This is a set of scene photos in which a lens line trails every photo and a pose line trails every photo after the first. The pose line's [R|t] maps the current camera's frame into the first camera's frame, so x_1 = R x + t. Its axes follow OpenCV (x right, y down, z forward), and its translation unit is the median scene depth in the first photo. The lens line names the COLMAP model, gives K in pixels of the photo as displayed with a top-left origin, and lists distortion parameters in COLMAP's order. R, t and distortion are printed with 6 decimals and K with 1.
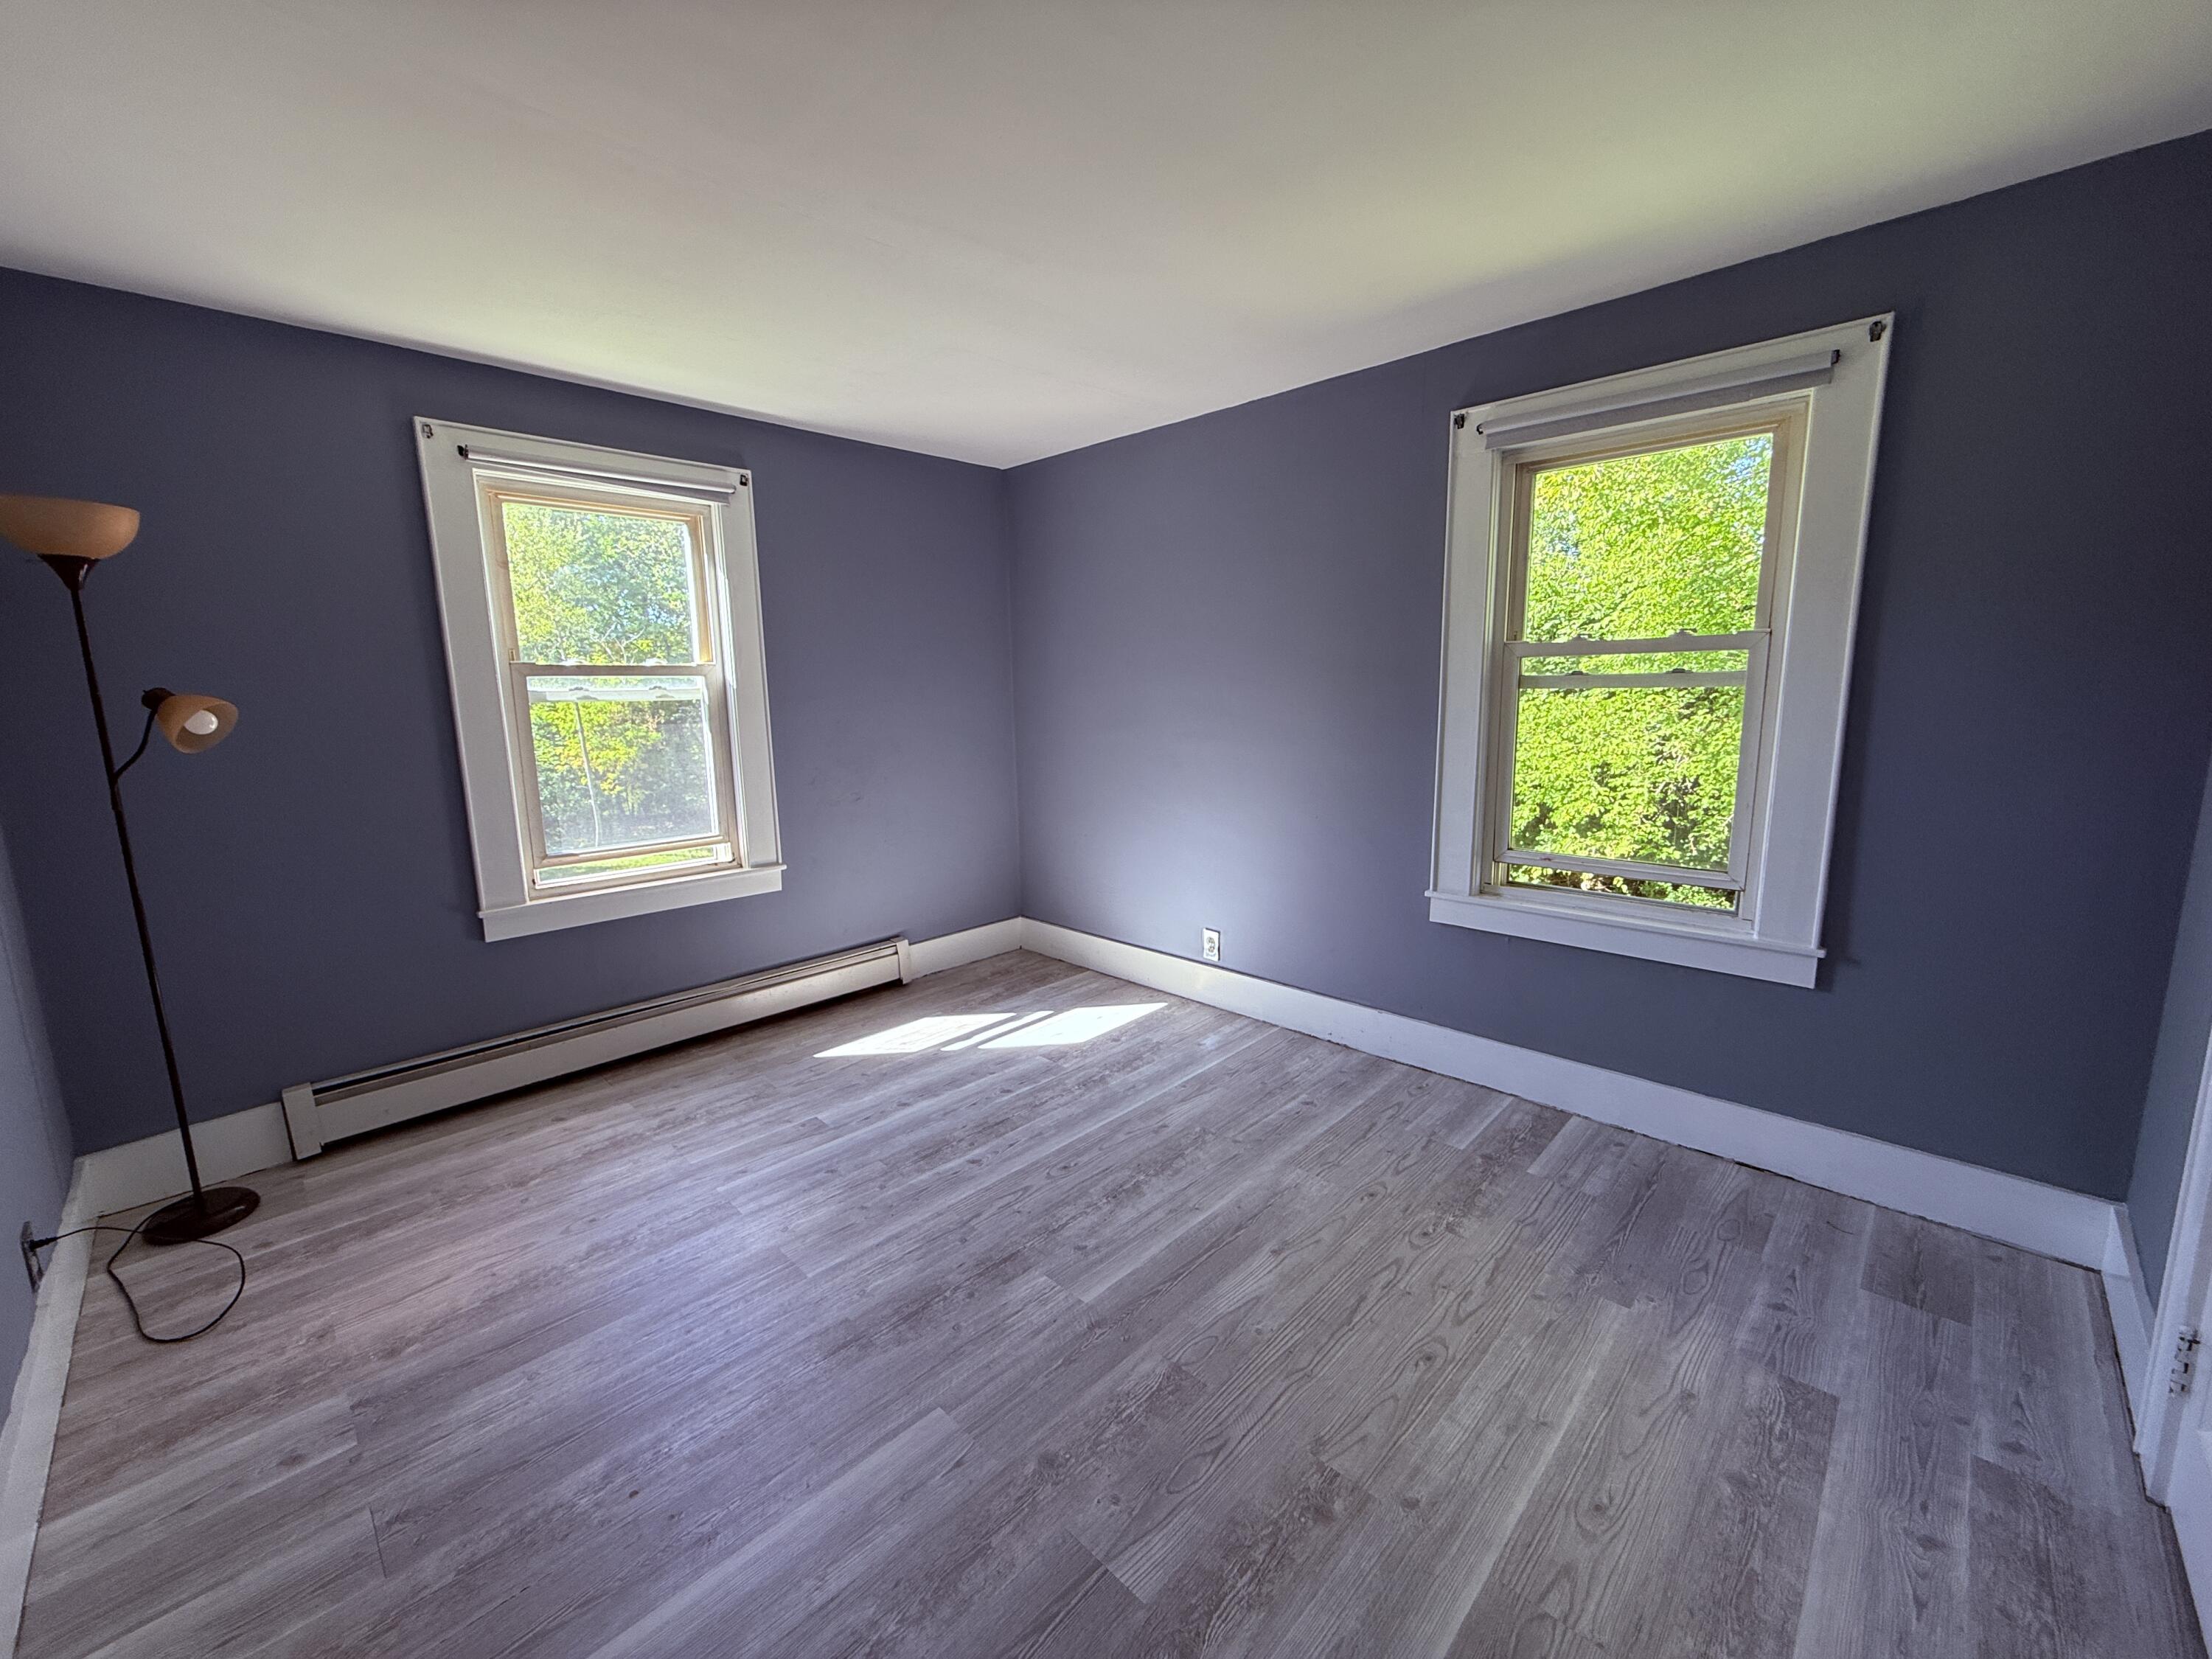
lens RADIAL K [[882.5, 0, 1101.6], [0, 882.5, 825.4], [0, 0, 1]] dist [-0.001326, 0.000229]
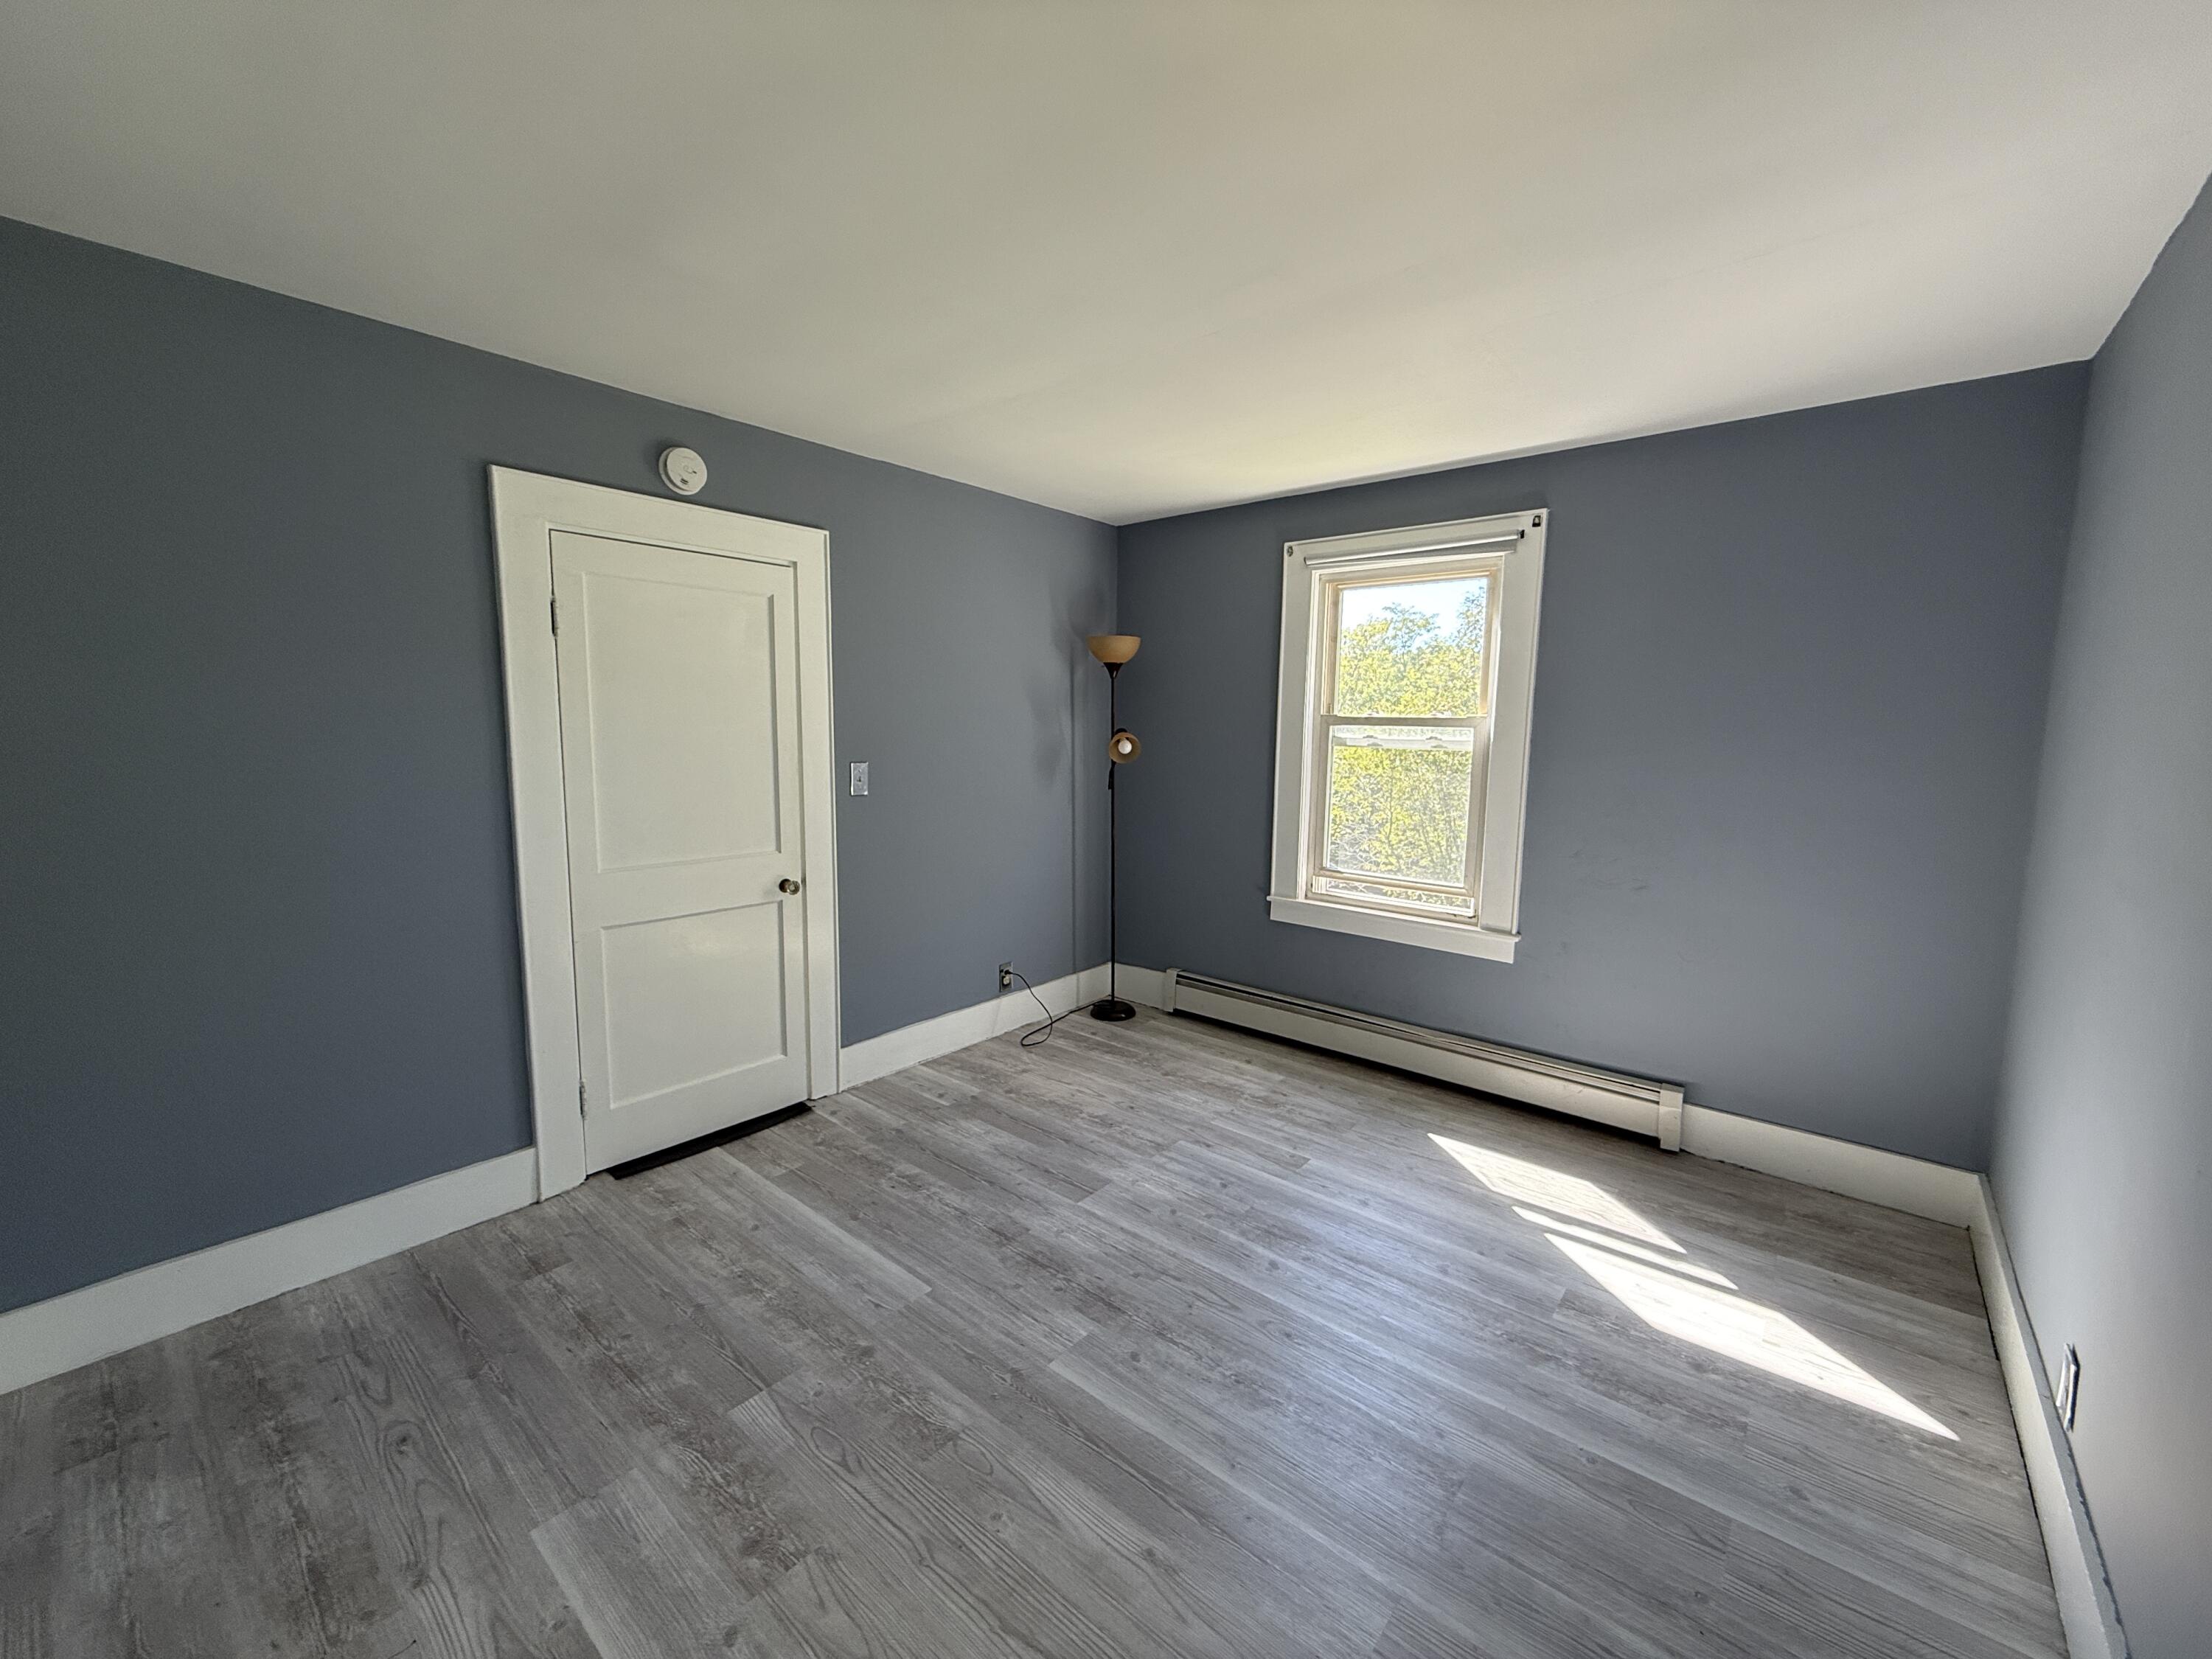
lens RADIAL K [[882.5, 0, 1101.6], [0, 882.5, 825.4], [0, 0, 1]] dist [-0.001326, 0.000229]
pose [[0.070753, 0.129594, -0.989040, 0.758001], [-0.177811, 0.977283, 0.115334, -0.148054], [0.981518, 0.167702, 0.092189, 0.744156]]
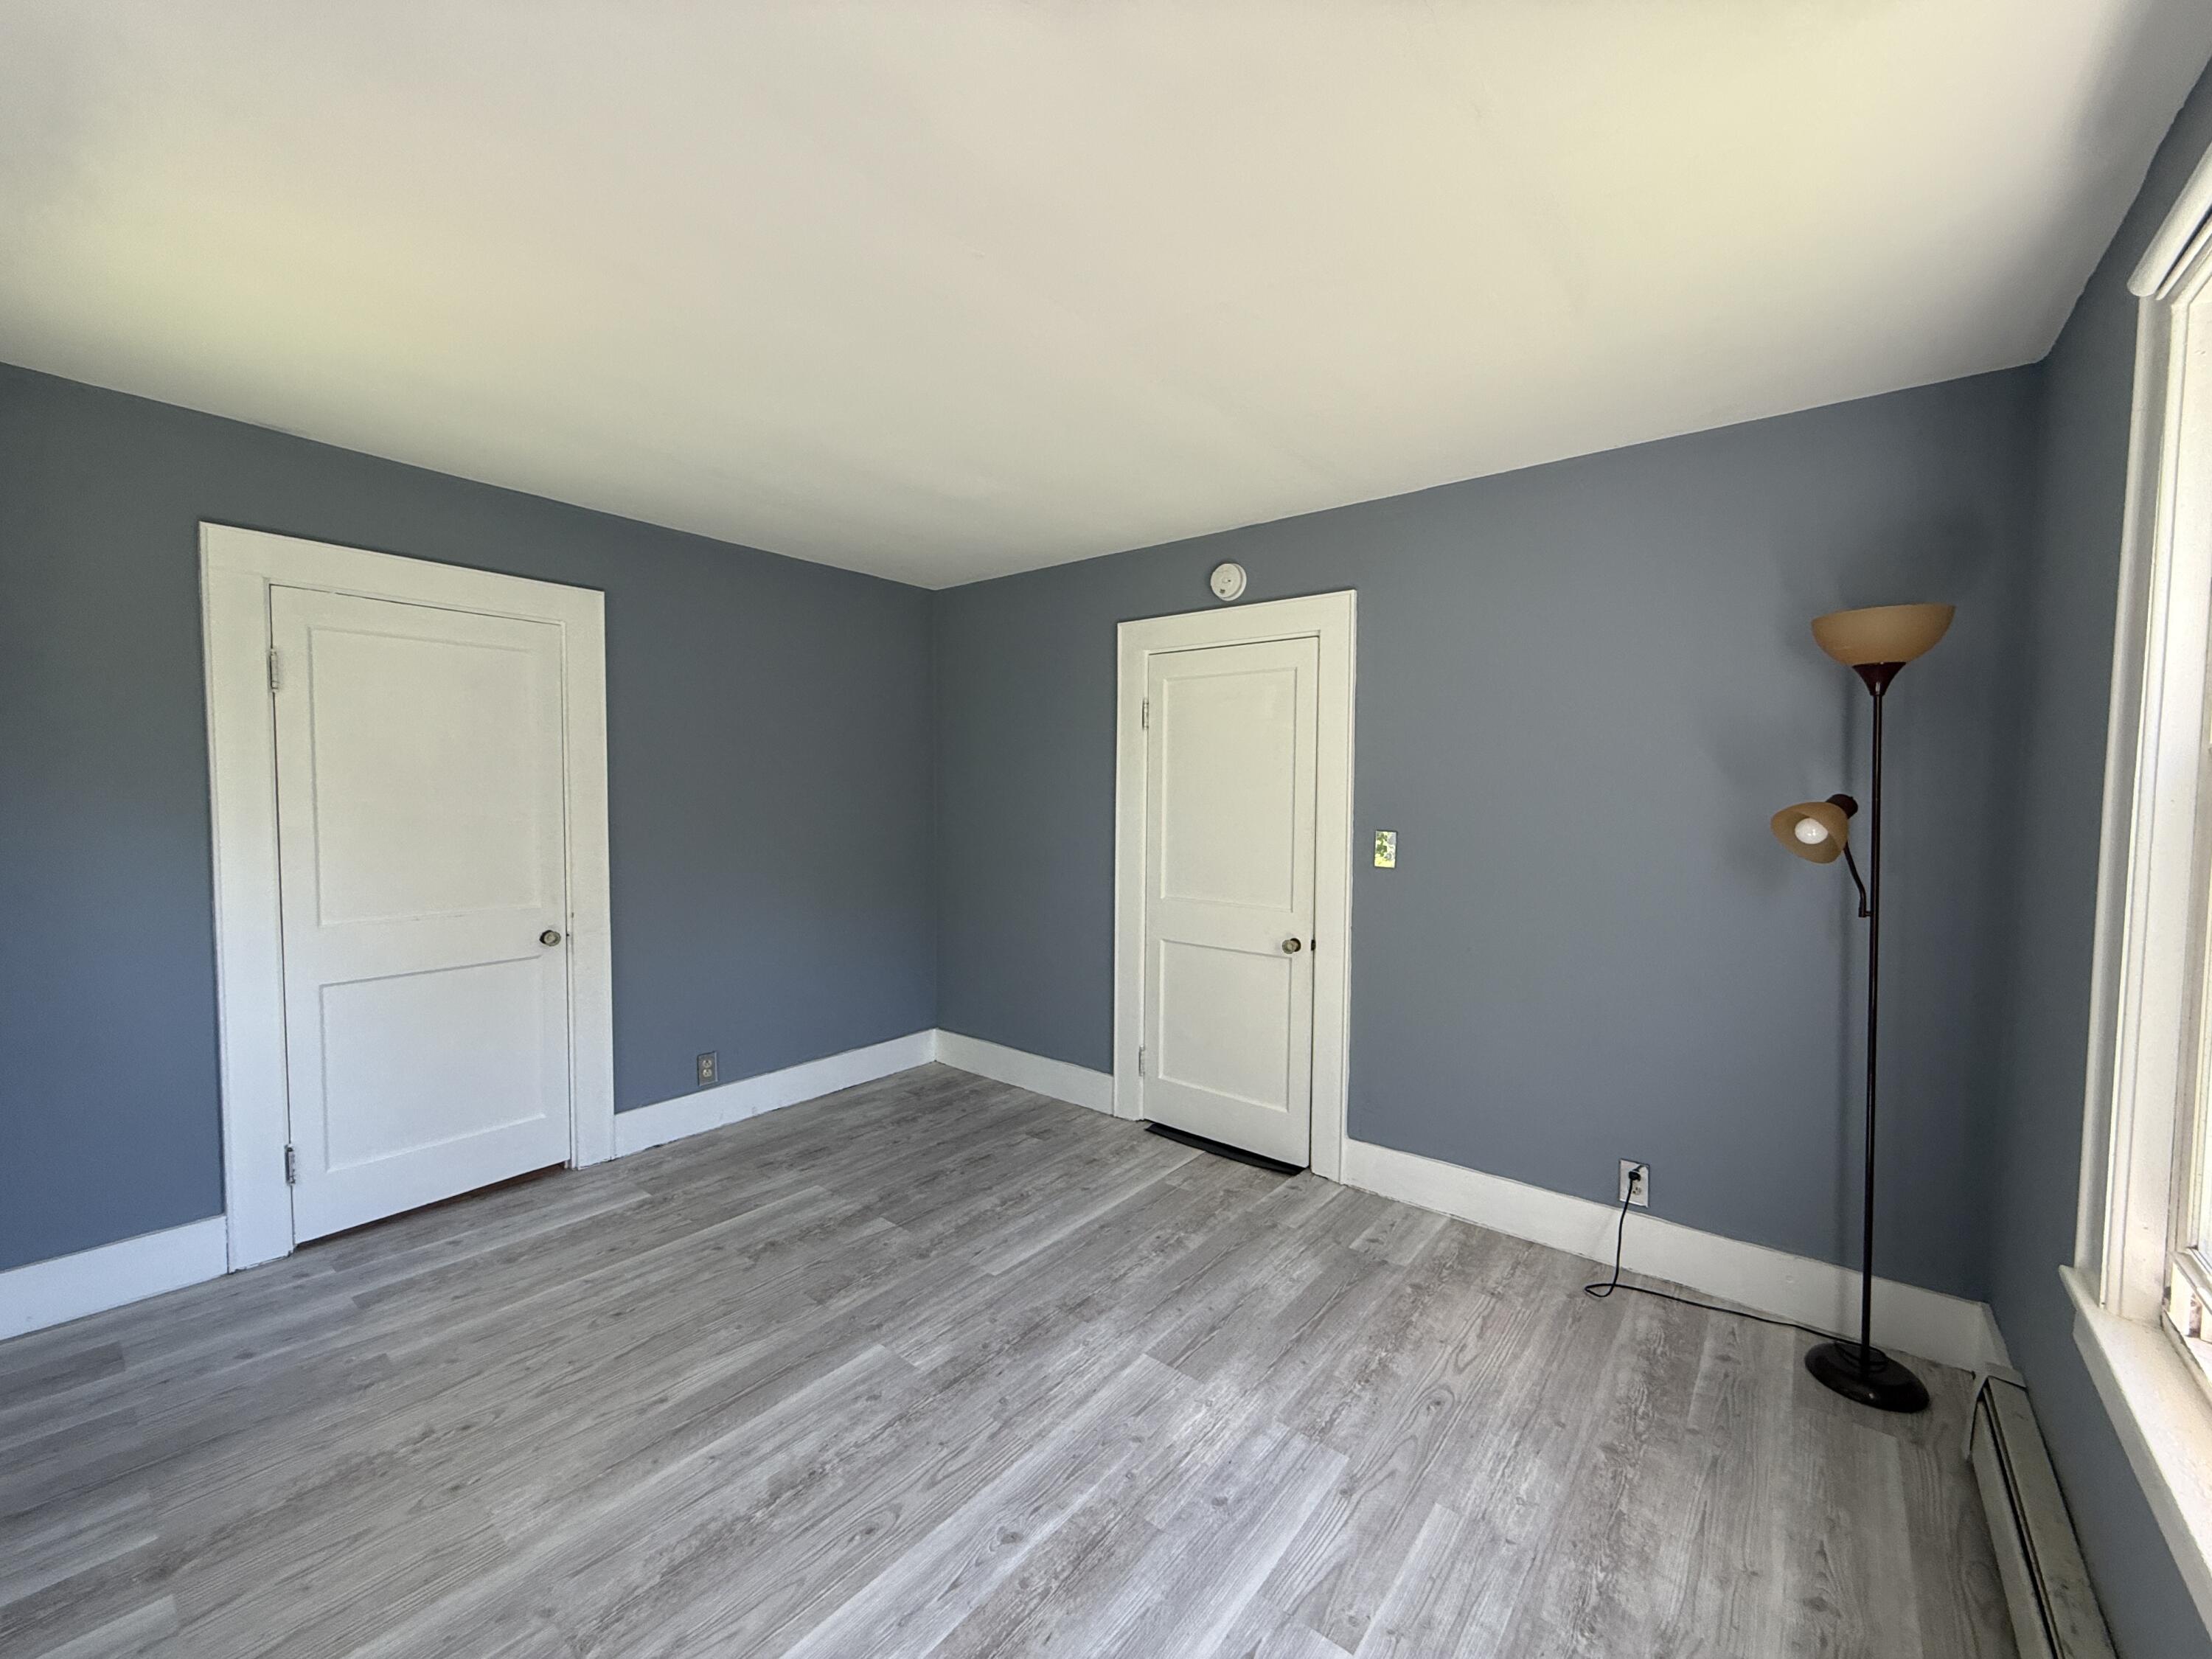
lens RADIAL K [[882.5, 0, 1101.6], [0, 882.5, 825.4], [0, 0, 1]] dist [-0.001326, 0.000229]
pose [[-0.995913, 0.010066, -0.089751, -0.174153], [-0.008945, 0.977889, 0.208933, -0.287170], [0.089869, 0.208882, -0.973803, 1.694167]]
